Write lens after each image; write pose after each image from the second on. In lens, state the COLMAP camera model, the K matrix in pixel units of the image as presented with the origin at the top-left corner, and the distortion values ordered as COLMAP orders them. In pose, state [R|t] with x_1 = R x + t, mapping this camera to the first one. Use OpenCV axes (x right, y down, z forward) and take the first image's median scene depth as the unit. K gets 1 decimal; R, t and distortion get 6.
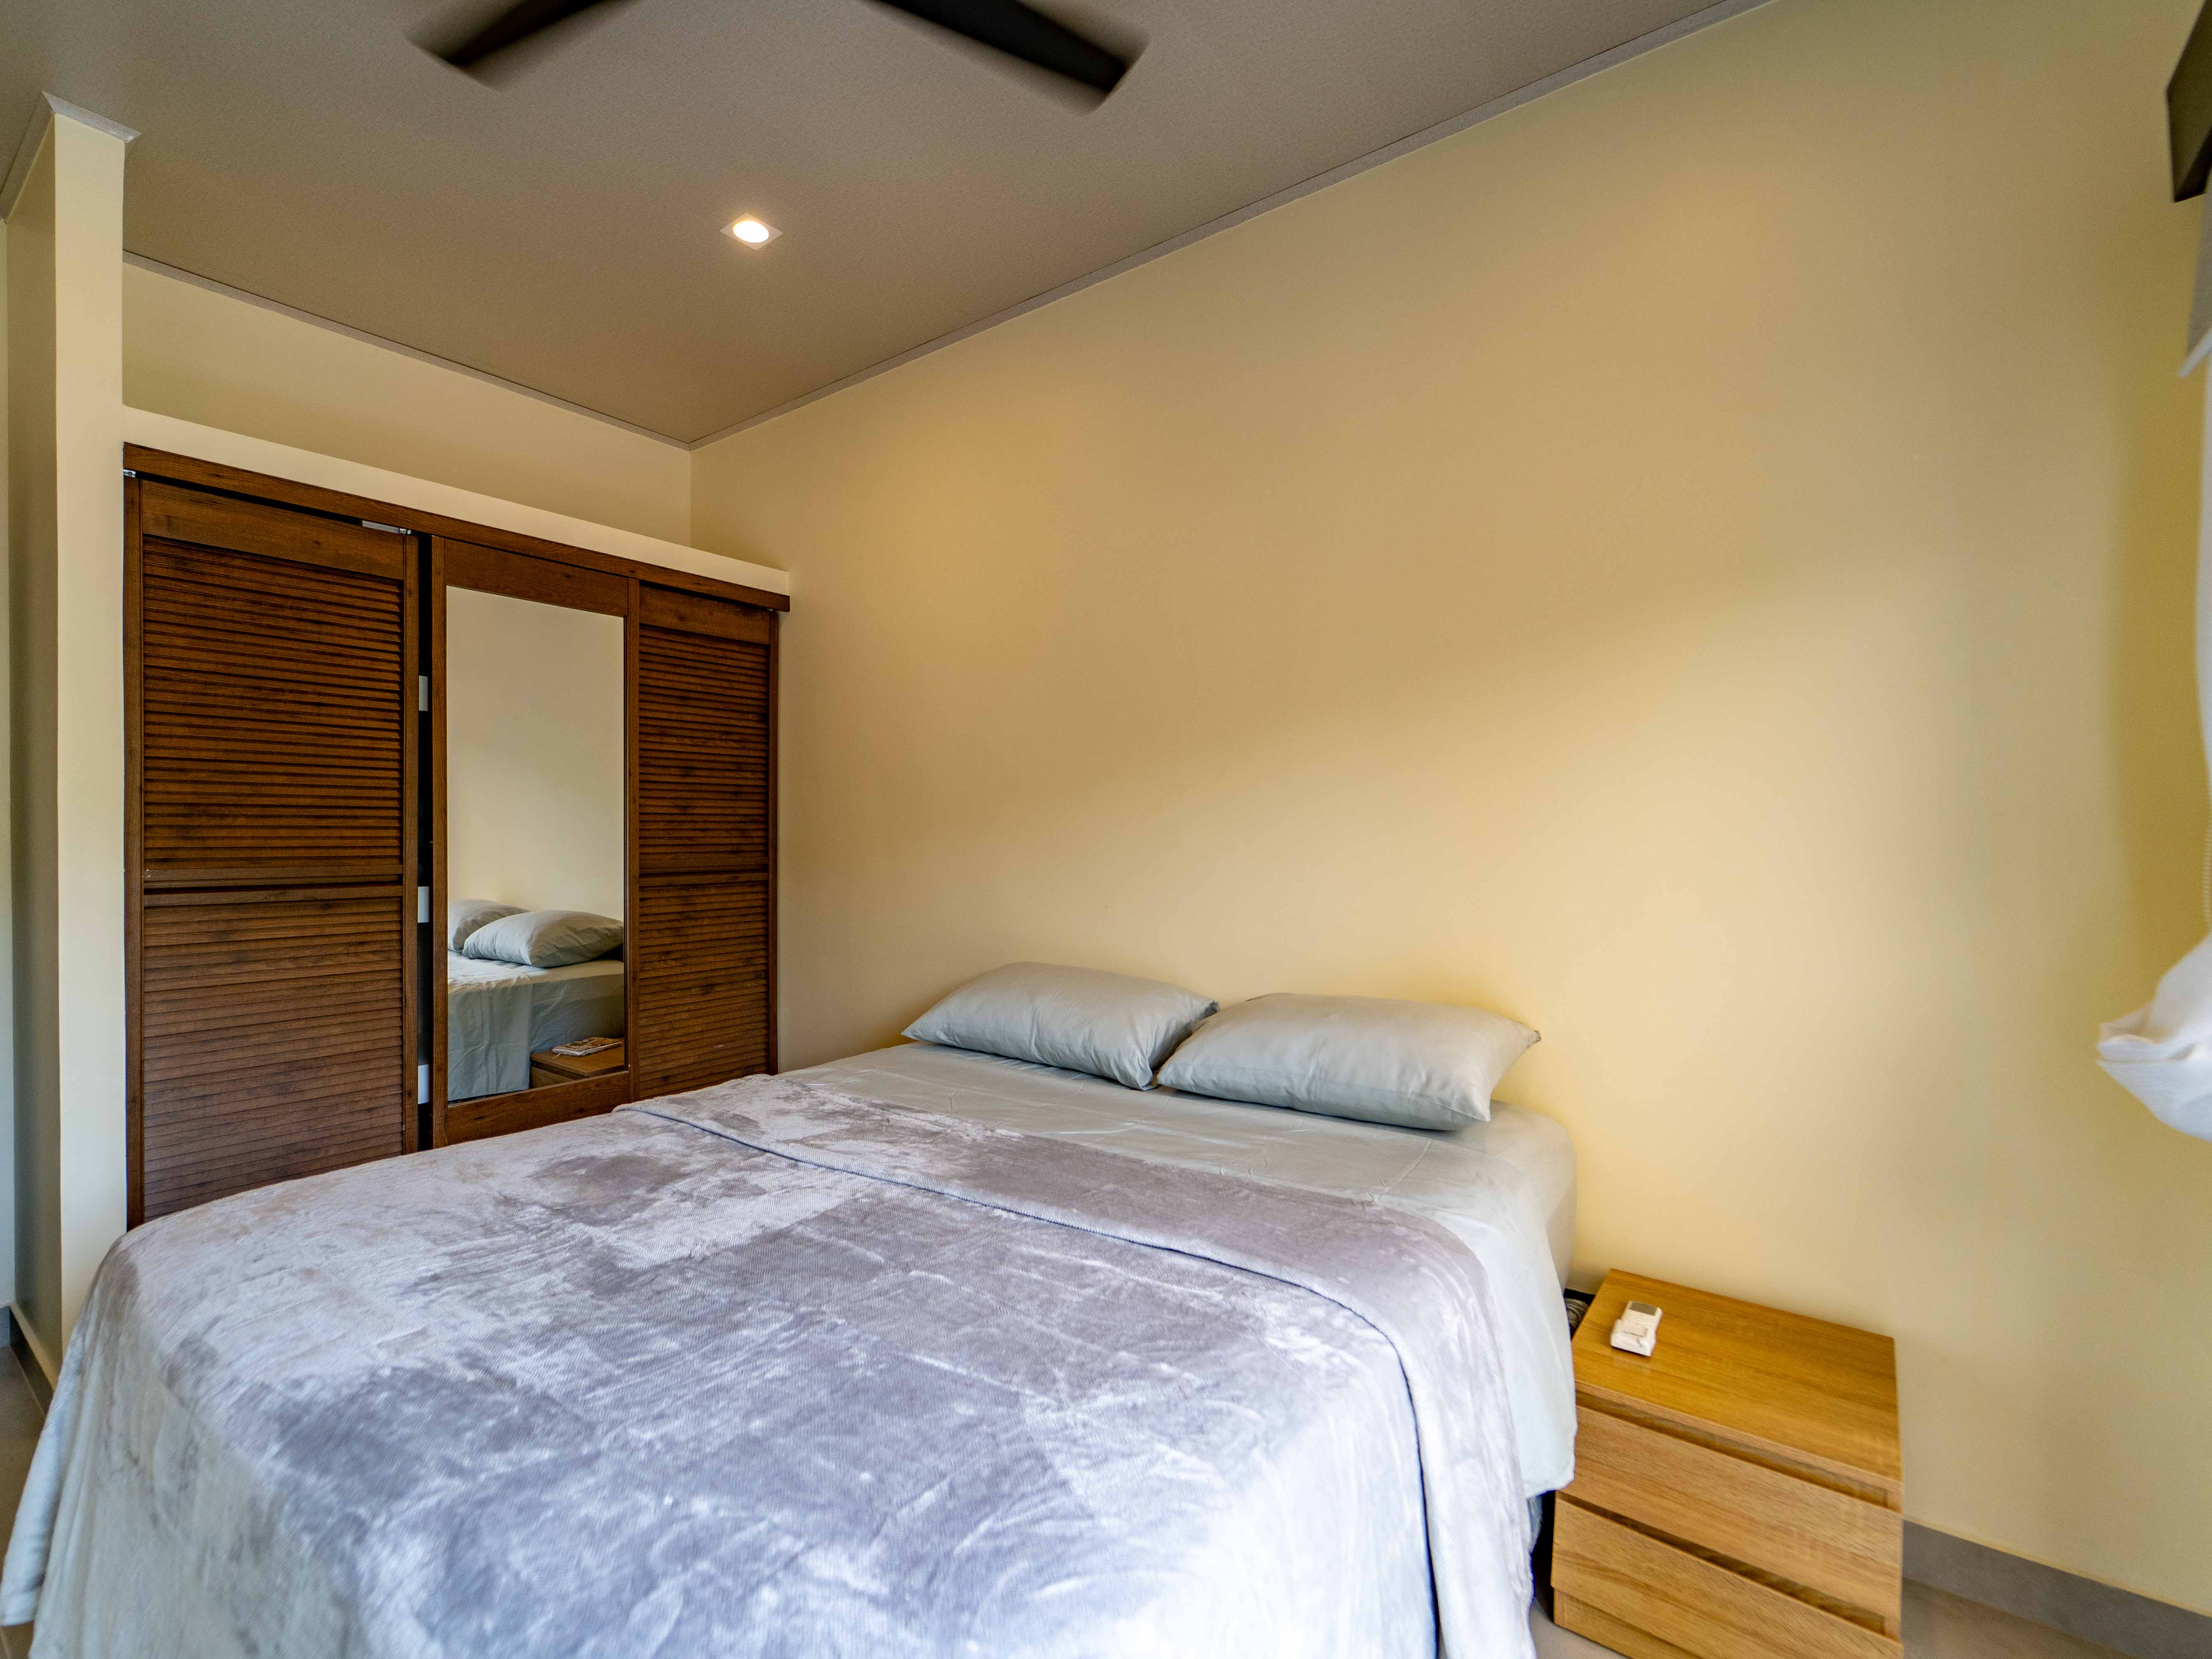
lens RADIAL K [[1010.1, 0, 990.8], [0, 1010.1, 846.7], [0, 0, 1]] dist [0.002701, -0.000625]
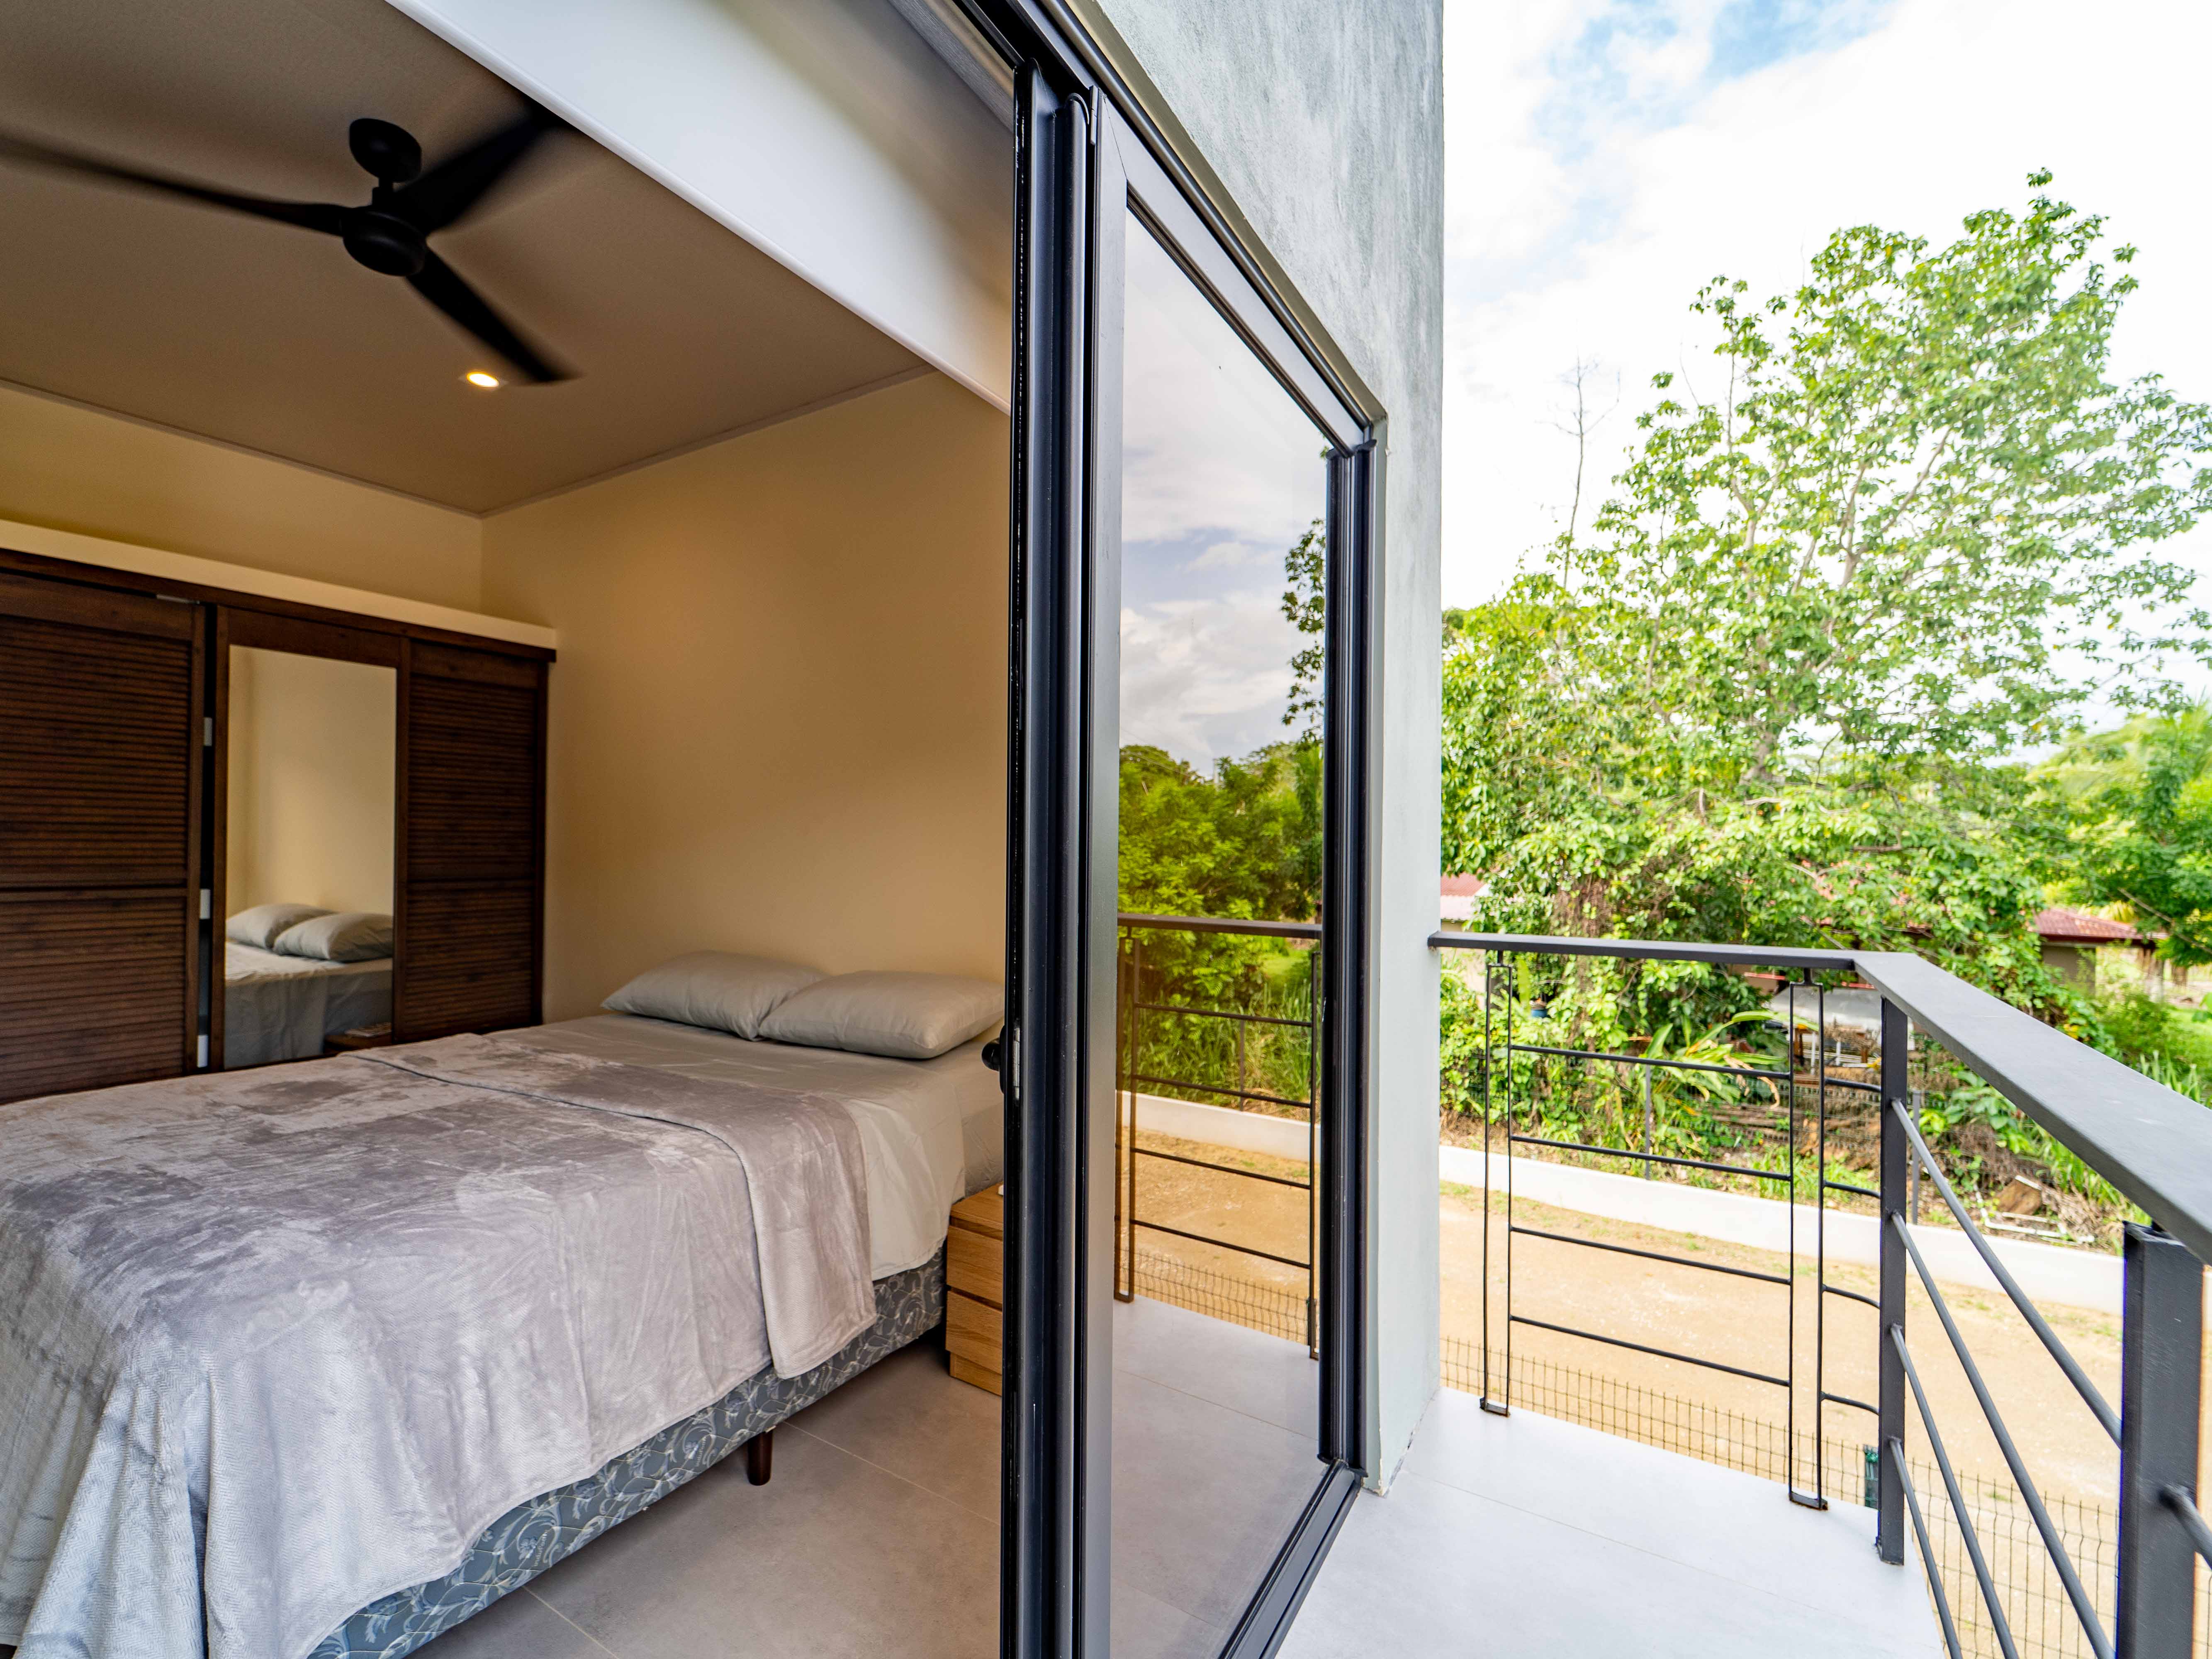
lens RADIAL K [[990.1, 0, 979.8], [0, 990.1, 847.7], [0, 0, 1]] dist [0.007069, -0.004558]
pose [[0.995880, 0.009680, 0.090163, 0.355342], [-0.008640, 0.999892, -0.011916, -0.006027], [-0.090268, 0.011088, 0.995856, -0.383389]]
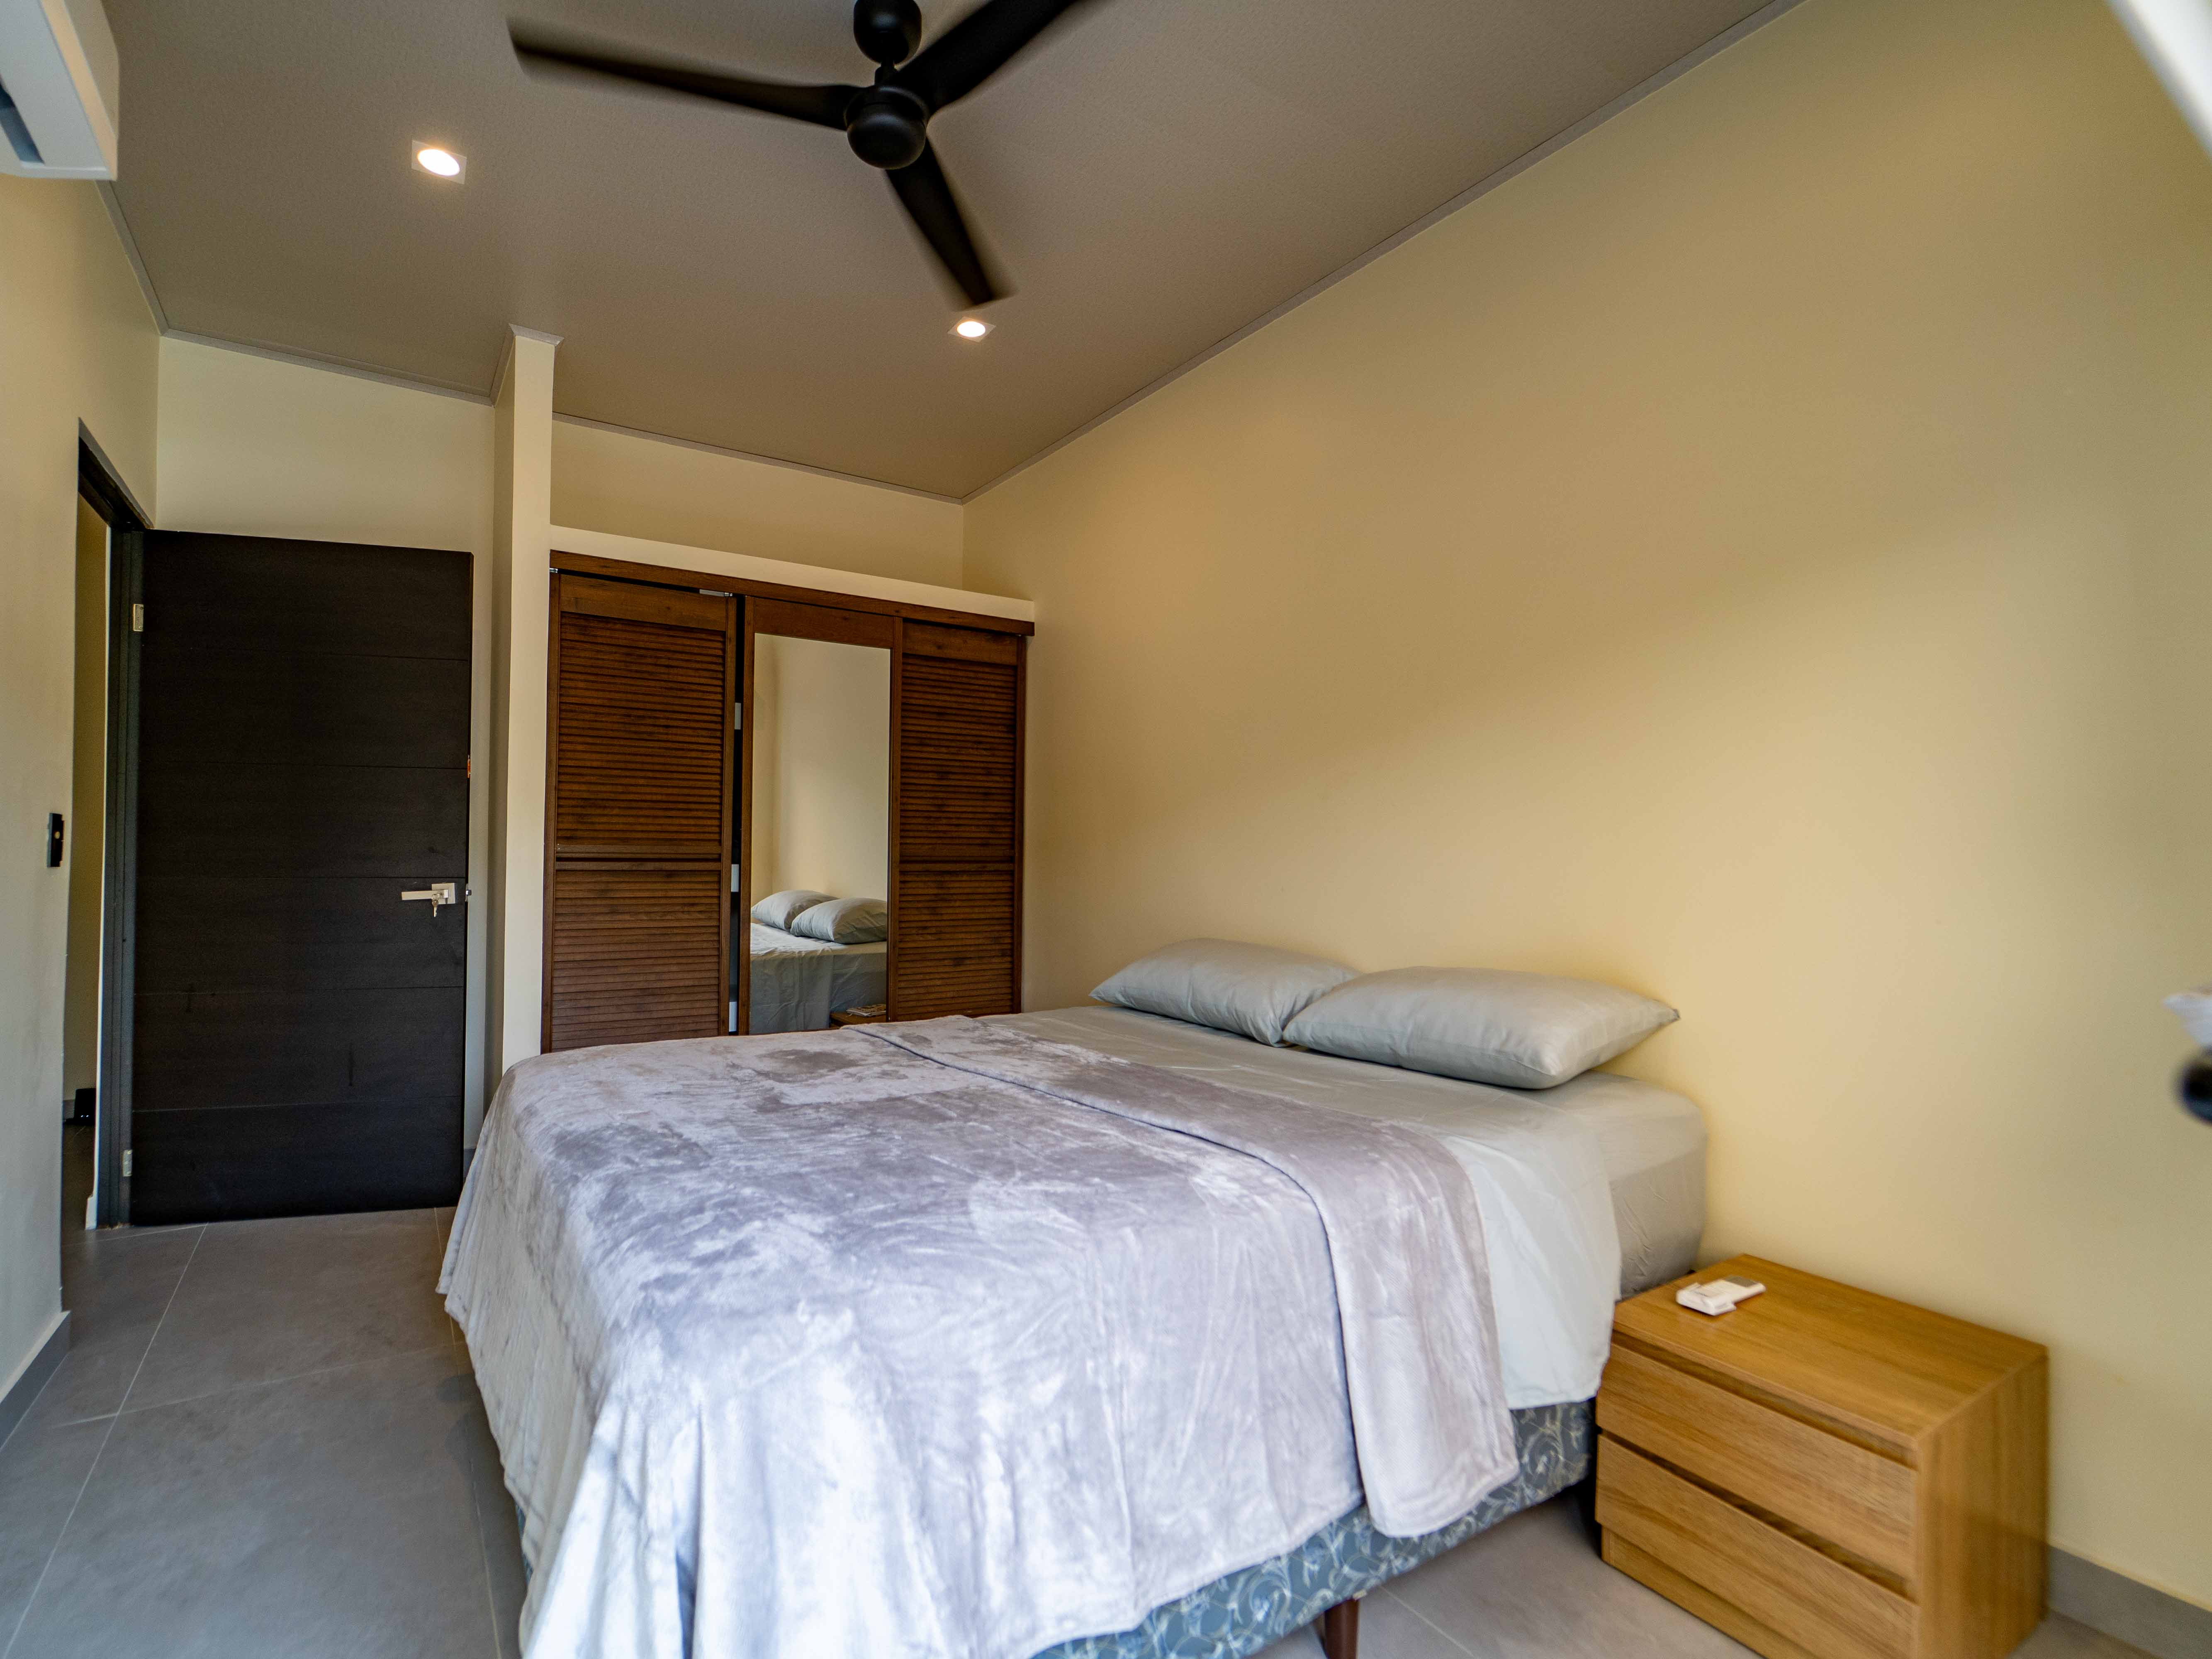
lens RADIAL K [[1006.4, 0, 985.6], [0, 1006.4, 840.6], [0, 0, 1]] dist [-0.000330, -0.000487]
pose [[0.942423, 0.003187, -0.334409, 0.235737], [-0.012109, 0.999624, -0.024600, 0.050496], [0.334205, 0.027234, 0.942107, -0.154778]]
